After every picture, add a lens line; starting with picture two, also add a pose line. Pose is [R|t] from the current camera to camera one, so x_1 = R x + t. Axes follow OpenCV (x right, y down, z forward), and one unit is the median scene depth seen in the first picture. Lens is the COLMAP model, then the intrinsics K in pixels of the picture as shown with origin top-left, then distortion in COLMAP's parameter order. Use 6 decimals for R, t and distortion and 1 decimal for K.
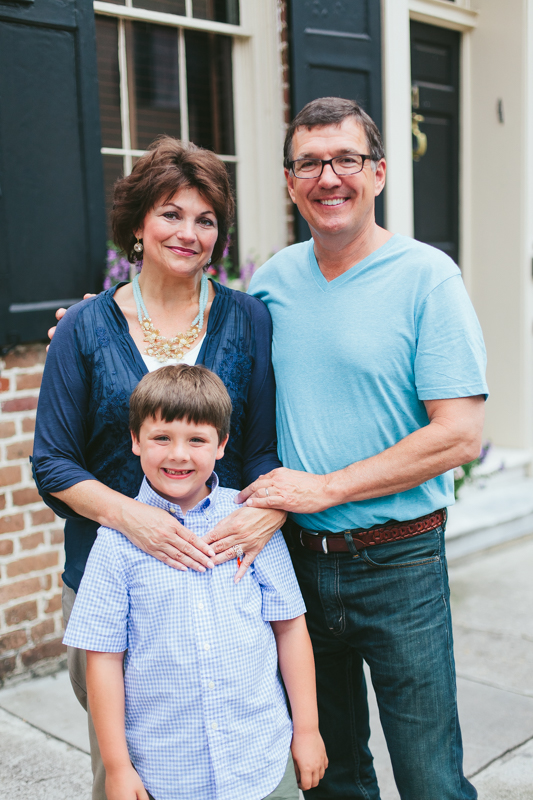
lens RADIAL K [[1168.9, 0, 266.5], [0, 1168.9, 400.0], [0, 0, 1]] dist [0.002034, -0.072548]
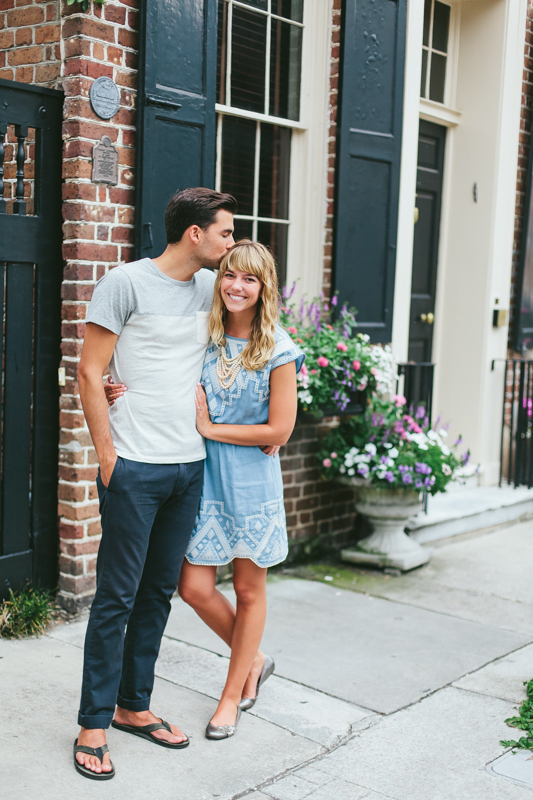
lens RADIAL K [[1168.9, 0, 266.5], [0, 1168.9, 400.0], [0, 0, 1]] dist [0.002034, -0.072548]
pose [[0.994236, 0.057844, 0.090273, -0.214515], [-0.055695, 0.998106, -0.026139, 0.036487], [-0.091614, 0.020960, 0.995574, -0.393699]]
